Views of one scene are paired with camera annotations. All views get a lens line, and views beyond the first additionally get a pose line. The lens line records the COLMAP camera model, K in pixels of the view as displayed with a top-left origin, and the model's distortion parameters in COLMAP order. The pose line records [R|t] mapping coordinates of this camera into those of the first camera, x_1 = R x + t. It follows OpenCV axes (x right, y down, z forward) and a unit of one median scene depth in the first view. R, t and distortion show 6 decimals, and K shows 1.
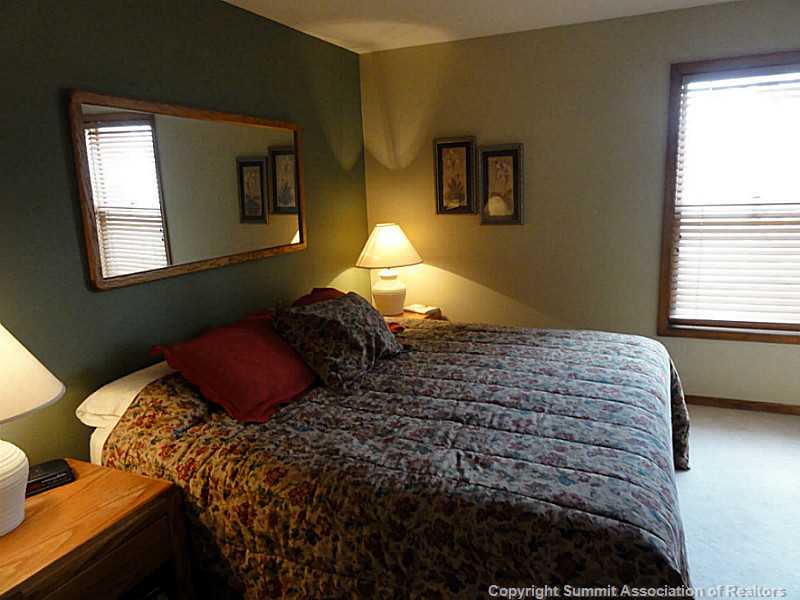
lens RADIAL K [[565.7, 0, 400.0], [0, 565.7, 300.0], [0, 0, 1]] dist [-0.003011, 0.001758]
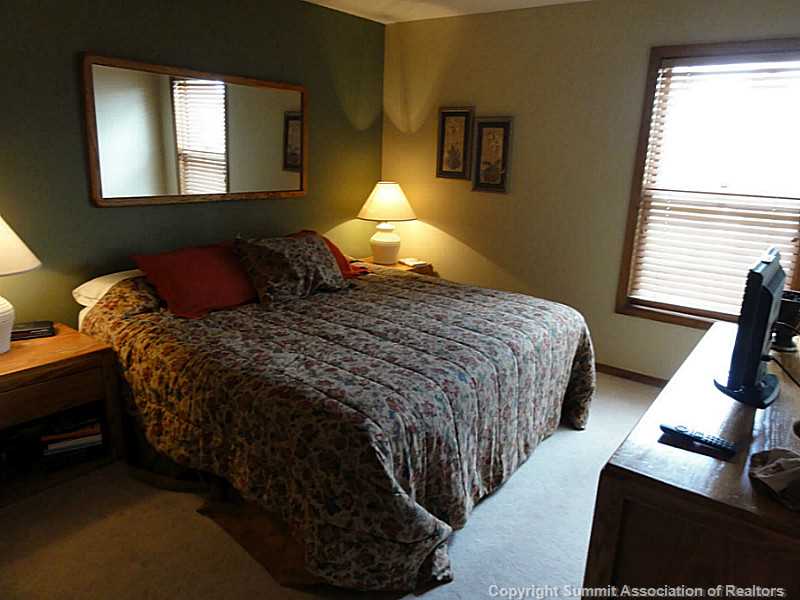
lens RADIAL K [[565.7, 0, 400.0], [0, 565.7, 300.0], [0, 0, 1]] dist [-0.003011, 0.001758]
pose [[0.968261, 0.133169, -0.211511, 0.437032], [-0.119618, 0.989932, 0.075679, 0.013679], [0.219460, -0.047976, 0.974441, -0.151414]]
